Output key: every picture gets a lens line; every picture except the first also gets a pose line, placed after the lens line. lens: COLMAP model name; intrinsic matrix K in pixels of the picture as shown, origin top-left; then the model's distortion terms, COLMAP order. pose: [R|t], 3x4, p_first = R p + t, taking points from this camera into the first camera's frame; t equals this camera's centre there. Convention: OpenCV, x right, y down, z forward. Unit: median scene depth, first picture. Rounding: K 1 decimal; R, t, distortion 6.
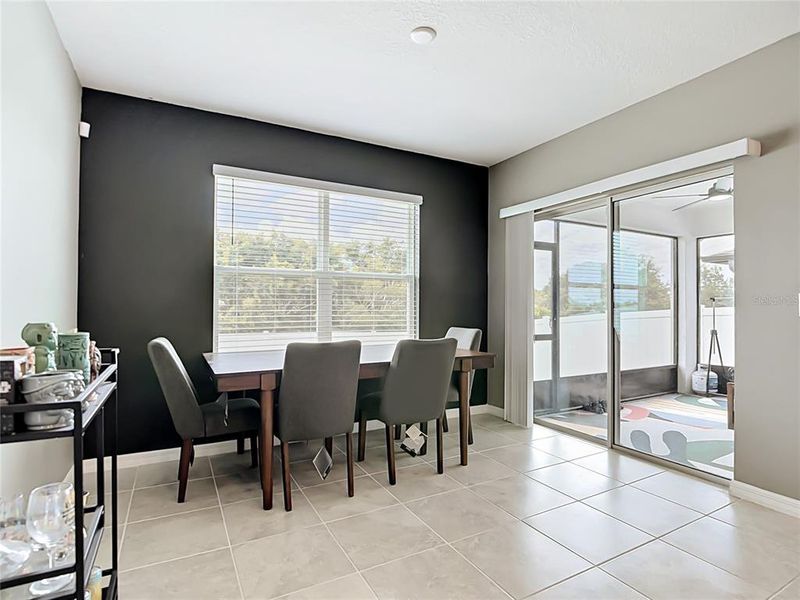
lens RADIAL K [[418.2, 0, 400.0], [0, 418.2, 300.0], [0, 0, 1]] dist [0.014617, -0.034360]
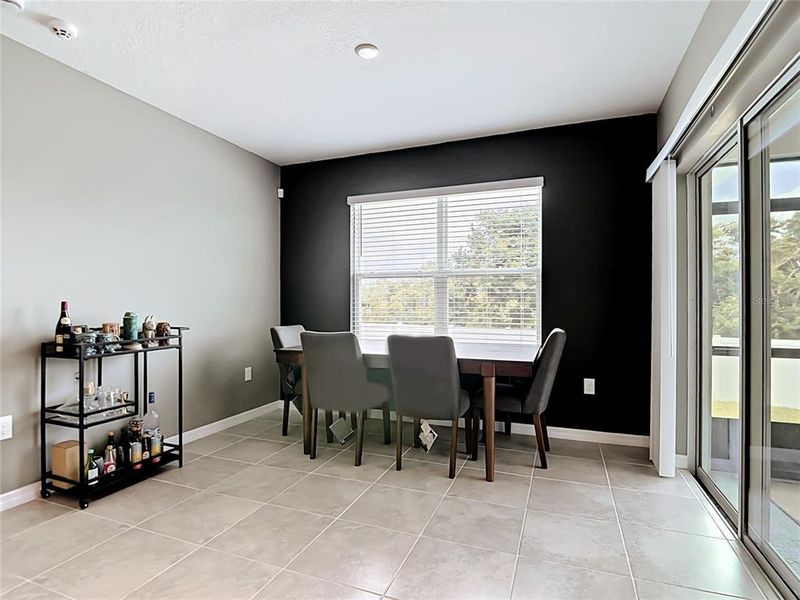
lens RADIAL K [[418.2, 0, 400.0], [0, 418.2, 300.0], [0, 0, 1]] dist [0.014617, -0.034360]
pose [[0.651008, -0.010217, -0.759002, 0.630017], [0.012786, 0.999915, -0.002494, 0.007884], [0.758963, -0.008081, 0.651084, 0.246489]]
